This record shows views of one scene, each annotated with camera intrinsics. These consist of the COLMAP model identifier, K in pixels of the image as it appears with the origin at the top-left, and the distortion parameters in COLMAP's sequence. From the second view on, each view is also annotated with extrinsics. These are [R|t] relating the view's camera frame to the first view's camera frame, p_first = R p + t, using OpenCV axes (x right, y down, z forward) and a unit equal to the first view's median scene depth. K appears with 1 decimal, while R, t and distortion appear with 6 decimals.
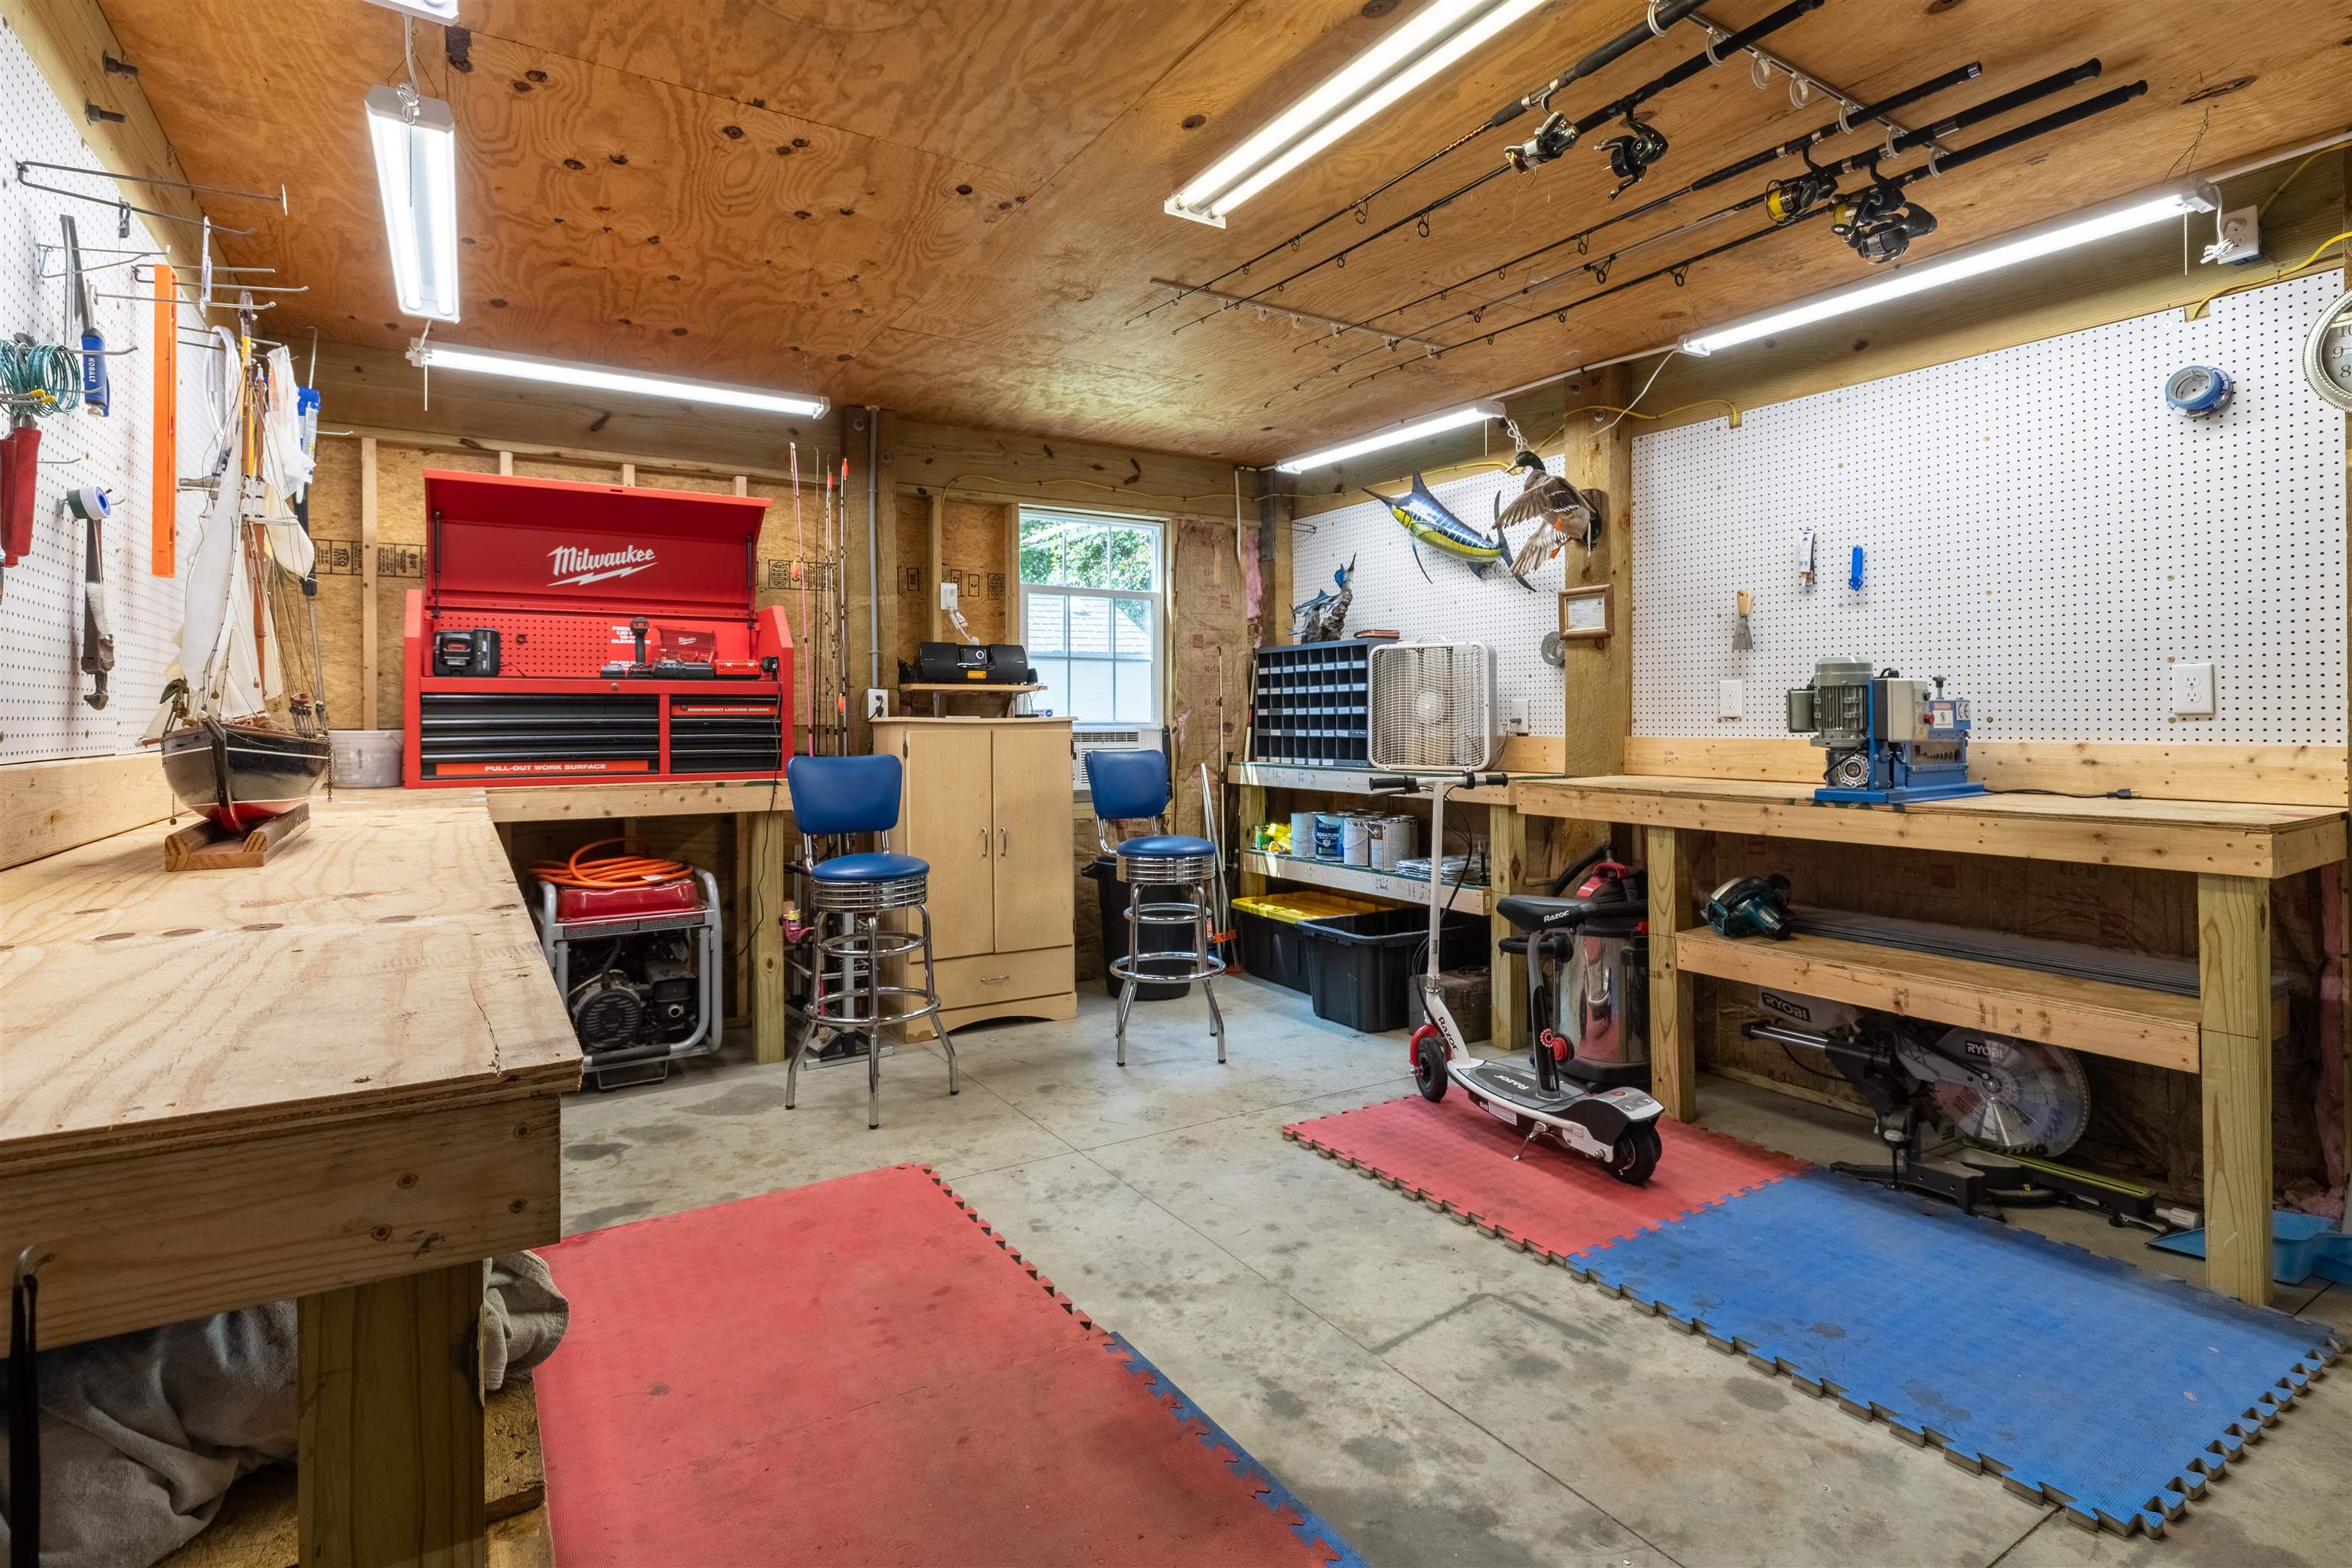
lens RADIAL K [[1142.4, 0, 1196.8], [0, 1142.4, 711.0], [0, 0, 1]] dist [-0.006075, 0.000927]
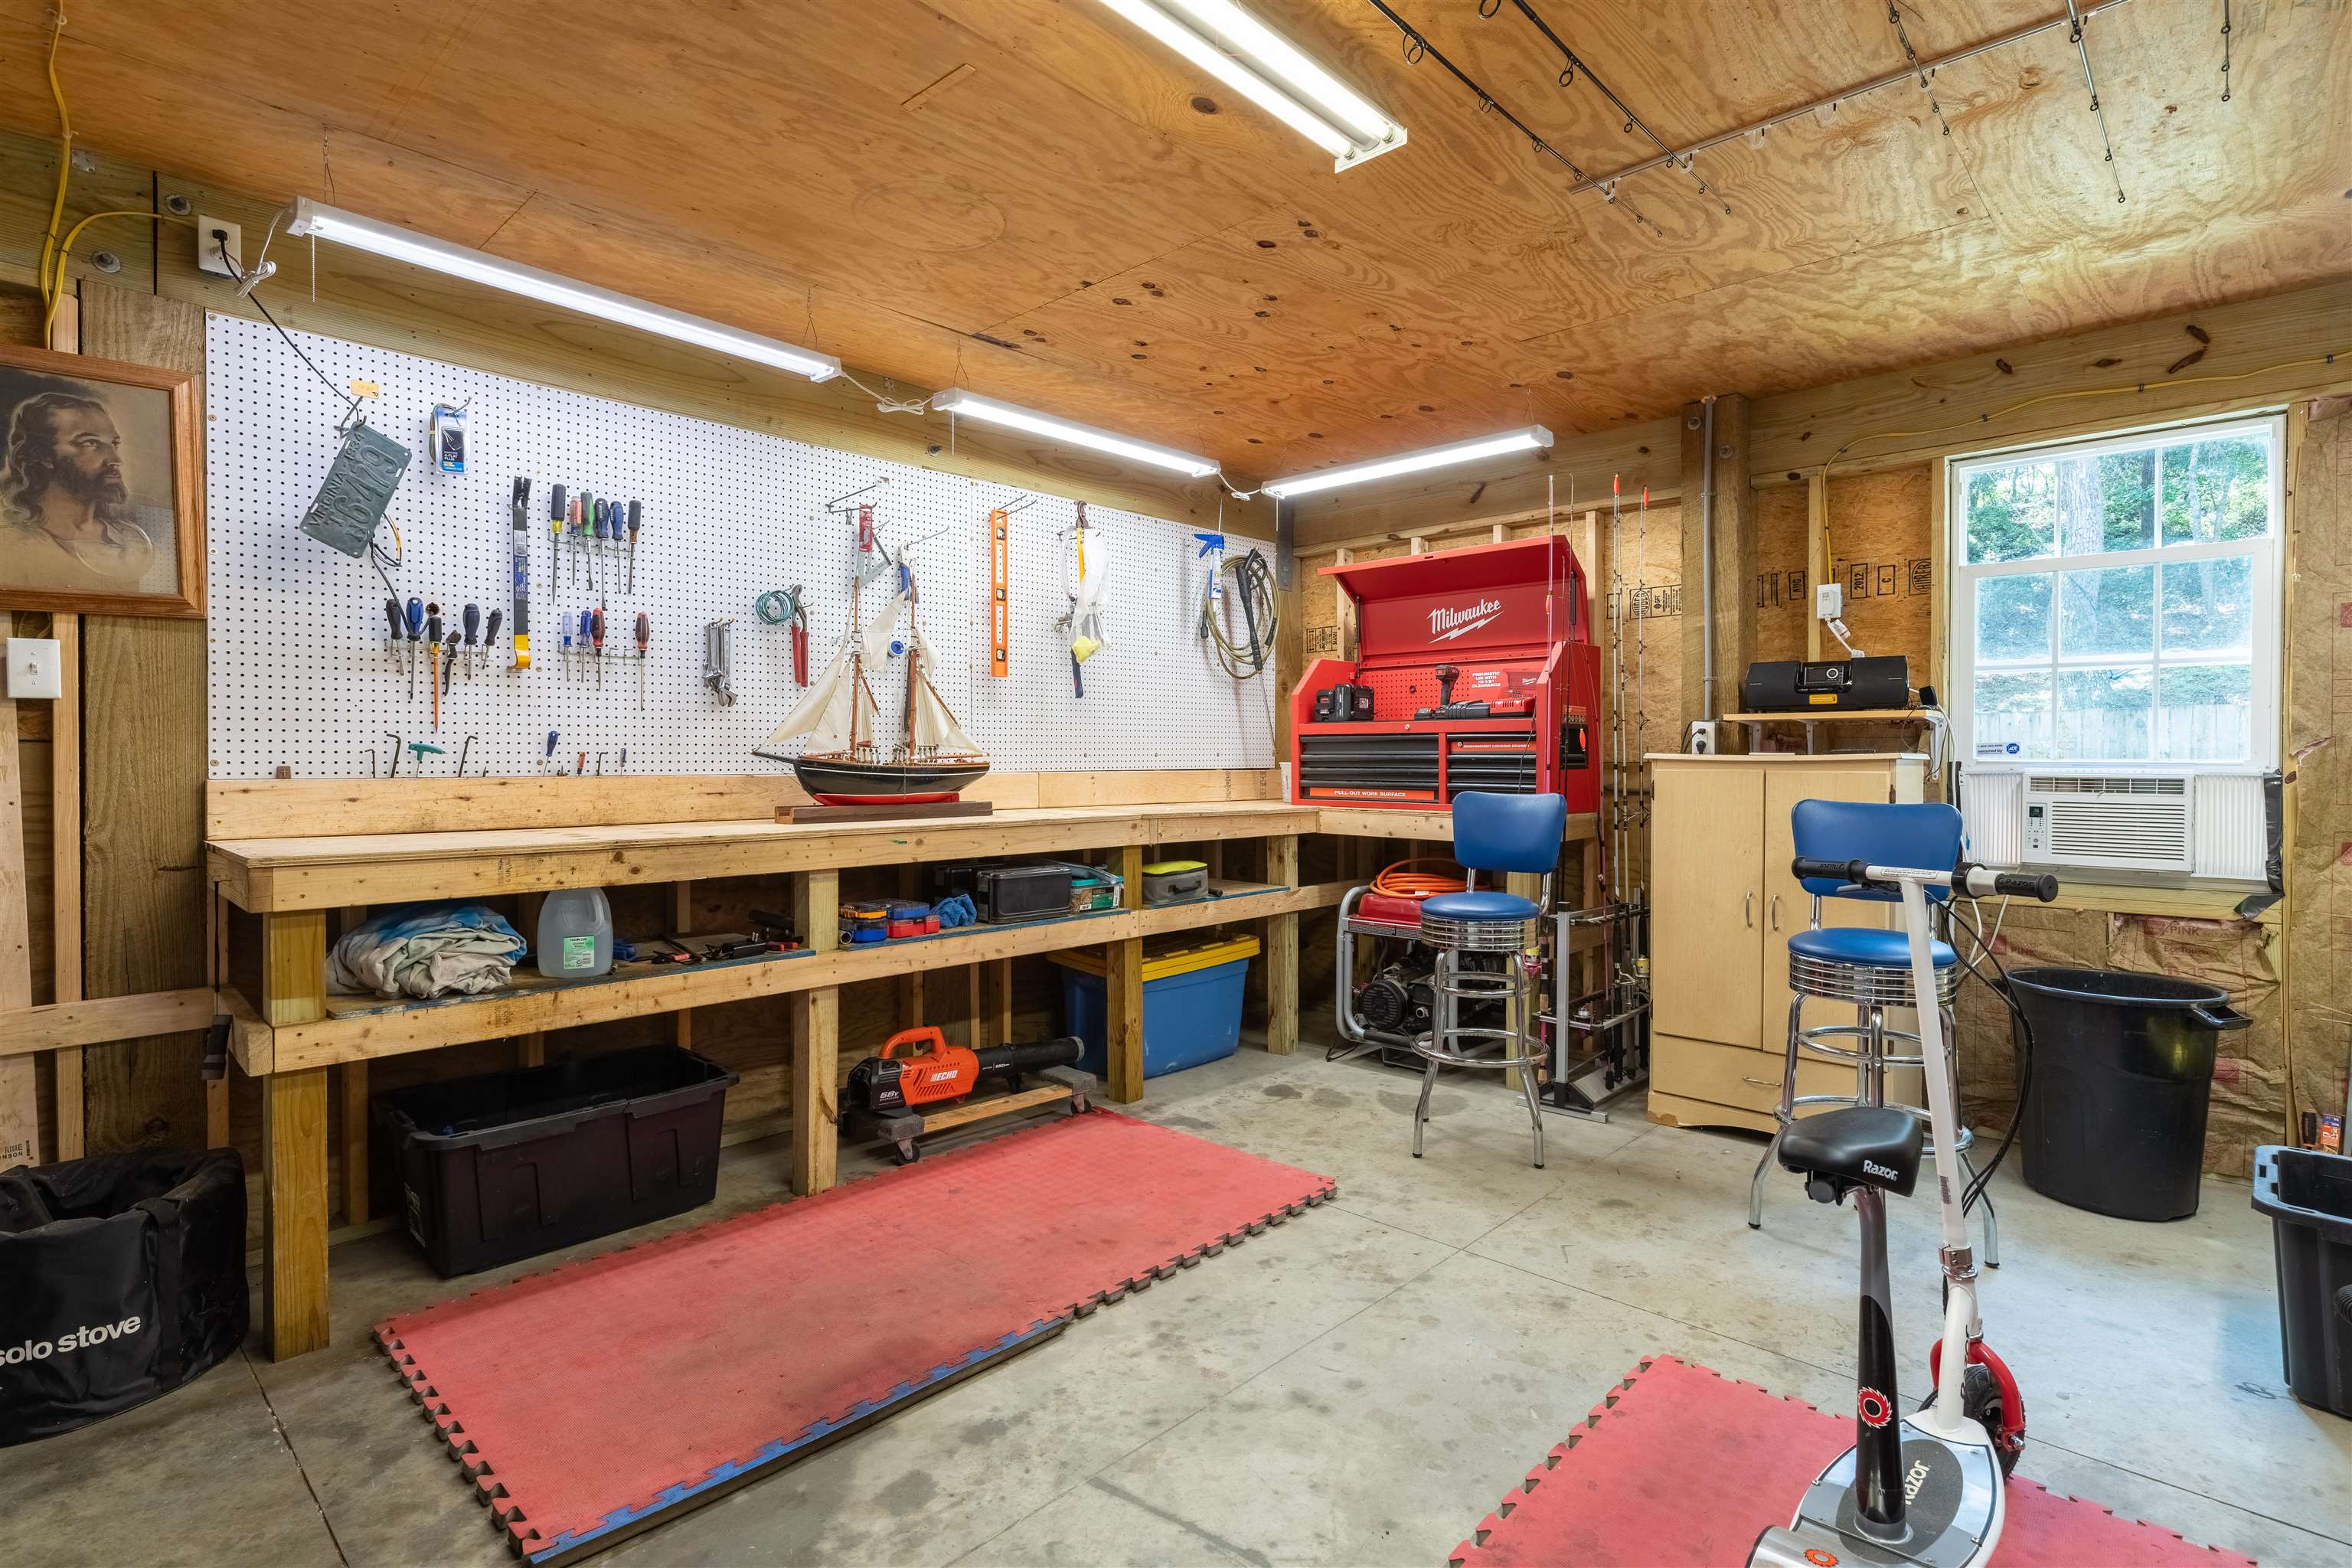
lens RADIAL K [[1142.4, 0, 1182.0], [0, 1142.4, 775.4], [0, 0, 1]] dist [-0.006075, 0.000927]
pose [[0.254184, 0.020354, -0.966942, 0.632275], [0.004982, 0.999738, 0.022354, 0.000637], [0.967143, -0.010500, 0.254016, 0.531295]]
